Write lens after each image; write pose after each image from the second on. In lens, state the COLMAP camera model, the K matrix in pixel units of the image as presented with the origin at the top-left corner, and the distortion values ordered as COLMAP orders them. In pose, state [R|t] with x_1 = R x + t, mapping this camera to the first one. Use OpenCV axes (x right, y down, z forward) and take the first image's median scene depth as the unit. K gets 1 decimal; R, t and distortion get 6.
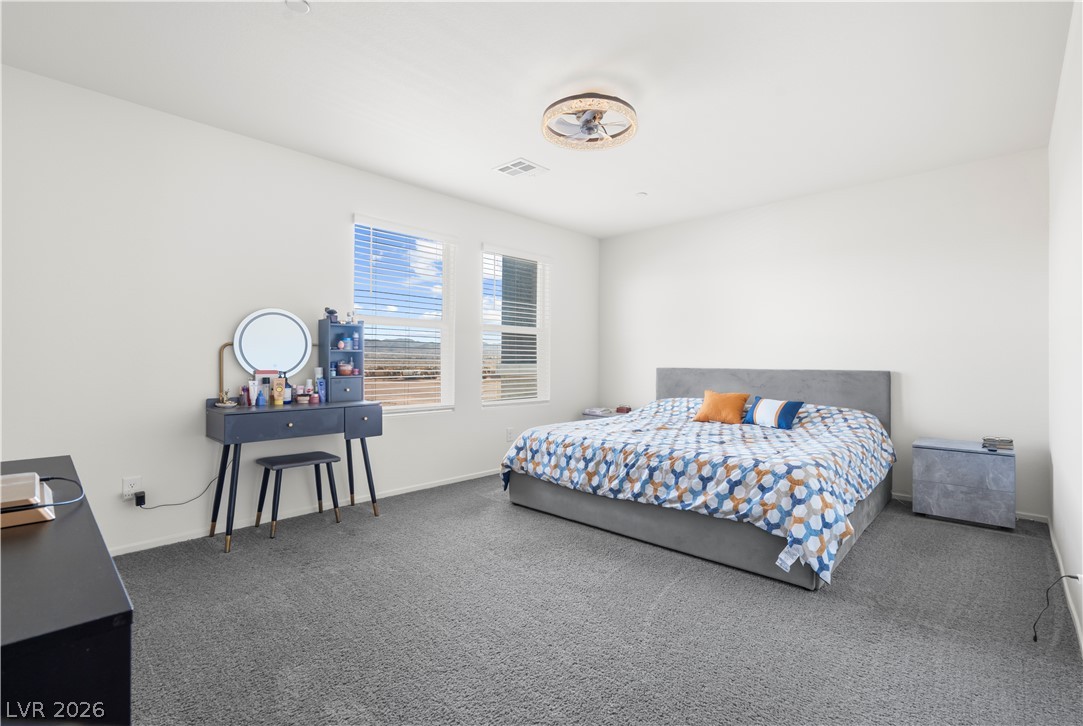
lens RADIAL K [[503.7, 0, 548.5], [0, 503.7, 357.1], [0, 0, 1]] dist [-0.005574, 0.004881]
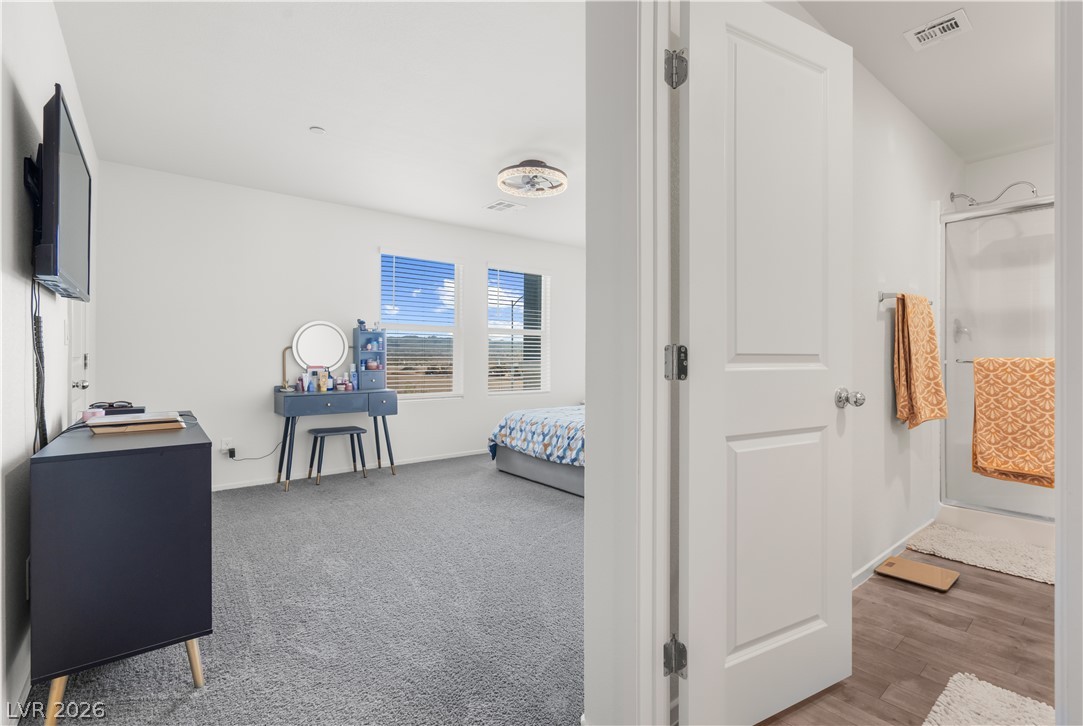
lens RADIAL K [[503.7, 0, 544.1], [0, 503.7, 356.1], [0, 0, 1]] dist [-0.005574, 0.004881]
pose [[0.989851, -0.005086, -0.142018, 0.262765], [0.005450, 0.999983, 0.002178, -0.000278], [0.142005, -0.002930, 0.989862, -0.283257]]
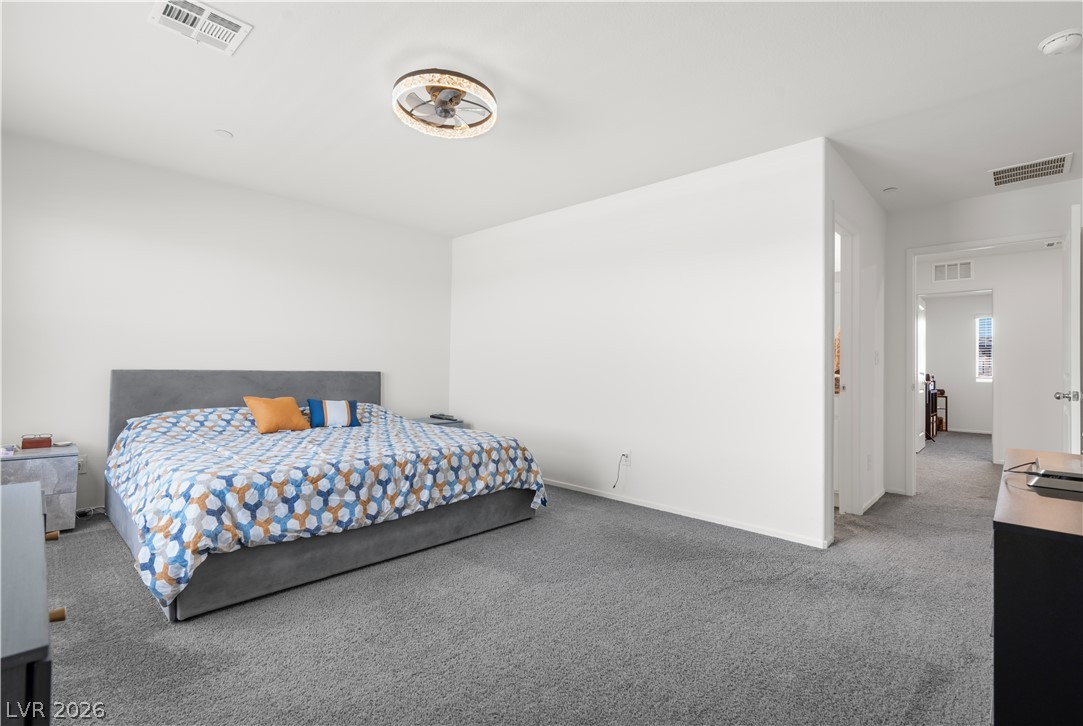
lens RADIAL K [[503.7, 0, 542.3], [0, 503.7, 356.6], [0, 0, 1]] dist [-0.005574, 0.004881]
pose [[-0.008156, 0.019205, 0.999782, -0.732260], [-0.025392, 0.999489, -0.019407, 0.004445], [-0.999644, -0.025545, -0.007664, 0.722379]]
